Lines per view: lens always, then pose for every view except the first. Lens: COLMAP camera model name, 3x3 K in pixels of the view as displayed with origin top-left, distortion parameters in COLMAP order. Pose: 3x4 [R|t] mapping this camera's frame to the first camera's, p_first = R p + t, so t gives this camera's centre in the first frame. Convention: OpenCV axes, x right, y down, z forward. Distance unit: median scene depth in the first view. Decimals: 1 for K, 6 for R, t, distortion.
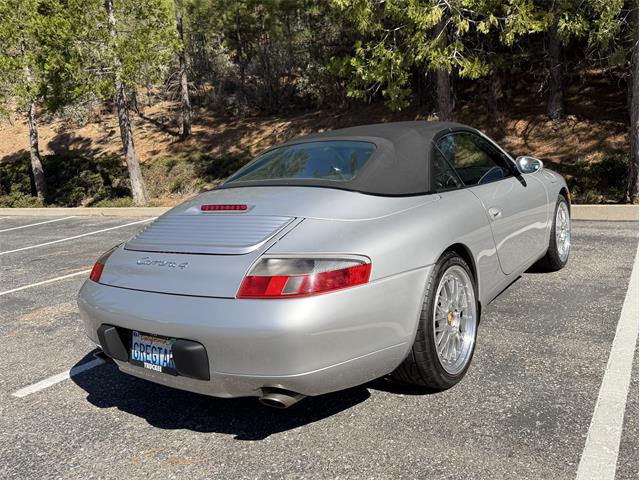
lens RADIAL K [[528.9, 0, 353.2], [0, 528.9, 205.1], [0, 0, 1]] dist [0.021542, -0.025304]
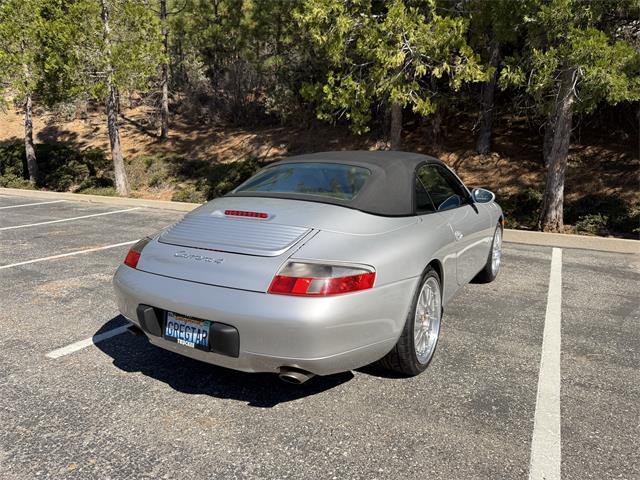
lens RADIAL K [[445.5, 0, 318.5], [0, 445.5, 237.2], [0, 0, 1]] dist [0.026429, -0.038208]
pose [[0.994844, 0.081584, 0.060238, -0.095677], [-0.085115, 0.994647, 0.058583, -0.010520], [-0.055136, -0.063408, 0.996463, -0.004468]]
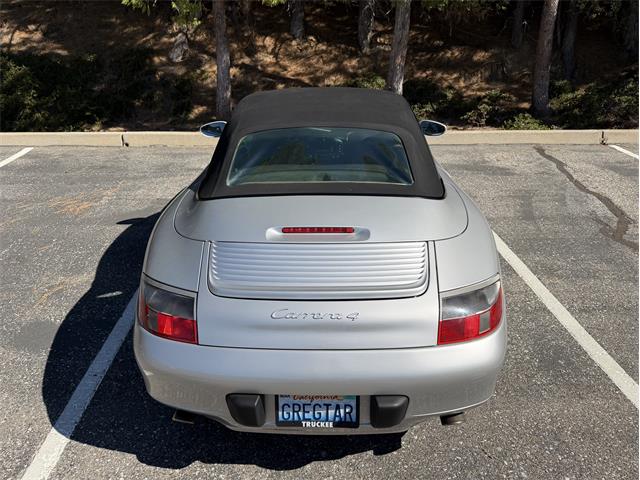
lens RADIAL K [[481.6, 0, 315.3], [0, 481.6, 217.7], [0, 0, 1]] dist [0.004809, -0.011636]
pose [[0.850054, -0.127349, 0.511069, -0.455368], [-0.003178, 0.969071, 0.246761, -0.147988], [-0.526687, -0.211385, 0.823358, 0.233765]]
